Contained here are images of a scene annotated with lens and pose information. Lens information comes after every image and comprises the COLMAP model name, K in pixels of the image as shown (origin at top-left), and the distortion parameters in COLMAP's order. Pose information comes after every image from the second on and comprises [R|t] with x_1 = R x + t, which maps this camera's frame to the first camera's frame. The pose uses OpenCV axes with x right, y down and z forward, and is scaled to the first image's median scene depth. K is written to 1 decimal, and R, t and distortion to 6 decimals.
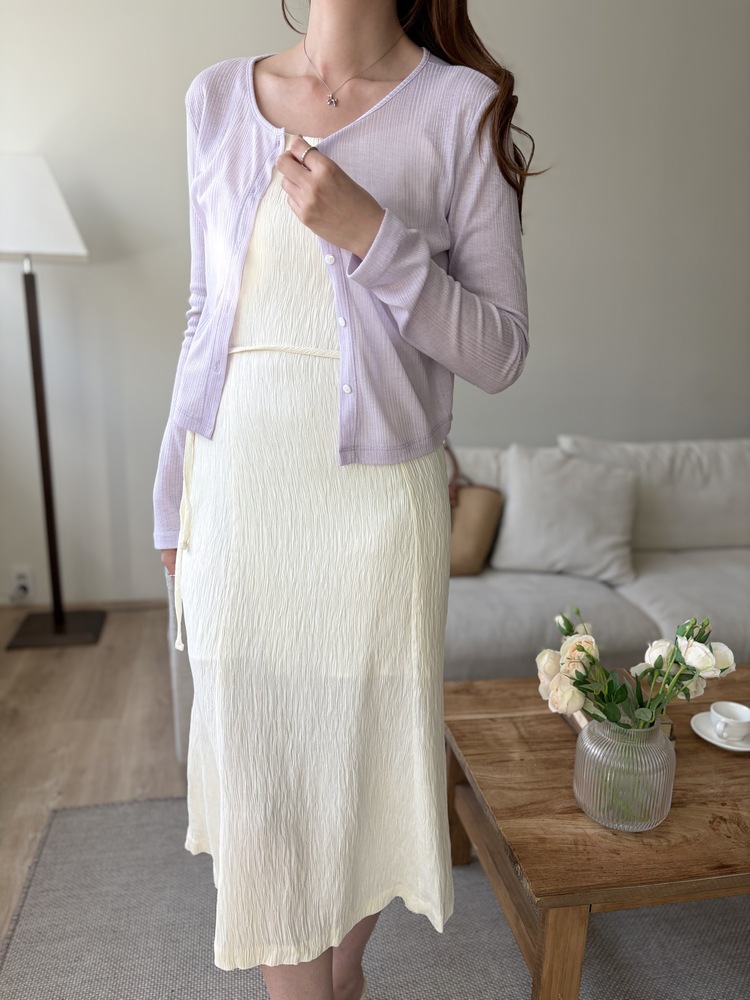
lens RADIAL K [[663.3, 0, 347.4], [0, 663.3, 496.5], [0, 0, 1]] dist [0.005635, 0.001894]
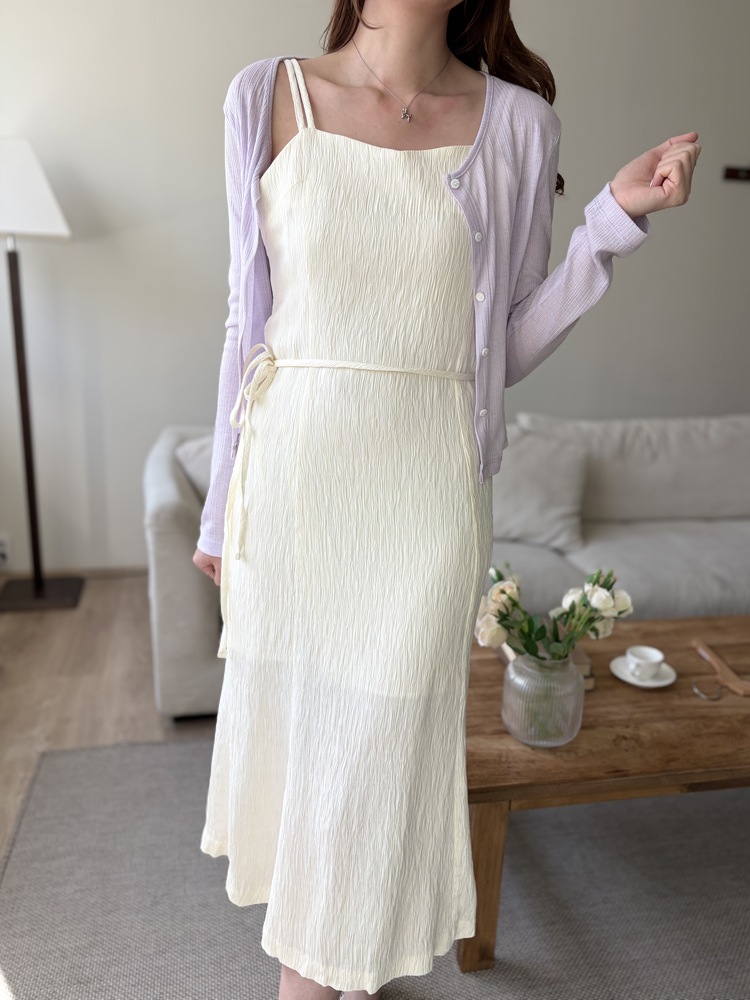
lens RADIAL K [[882.3, 0, 390.2], [0, 882.3, 501.8], [0, 0, 1]] dist [0.022884, 0.000170]
pose [[0.998985, 0.007378, 0.044445, 0.063537], [-0.008177, 0.999808, 0.017813, 0.033043], [-0.044305, -0.018159, 0.998853, -0.500998]]
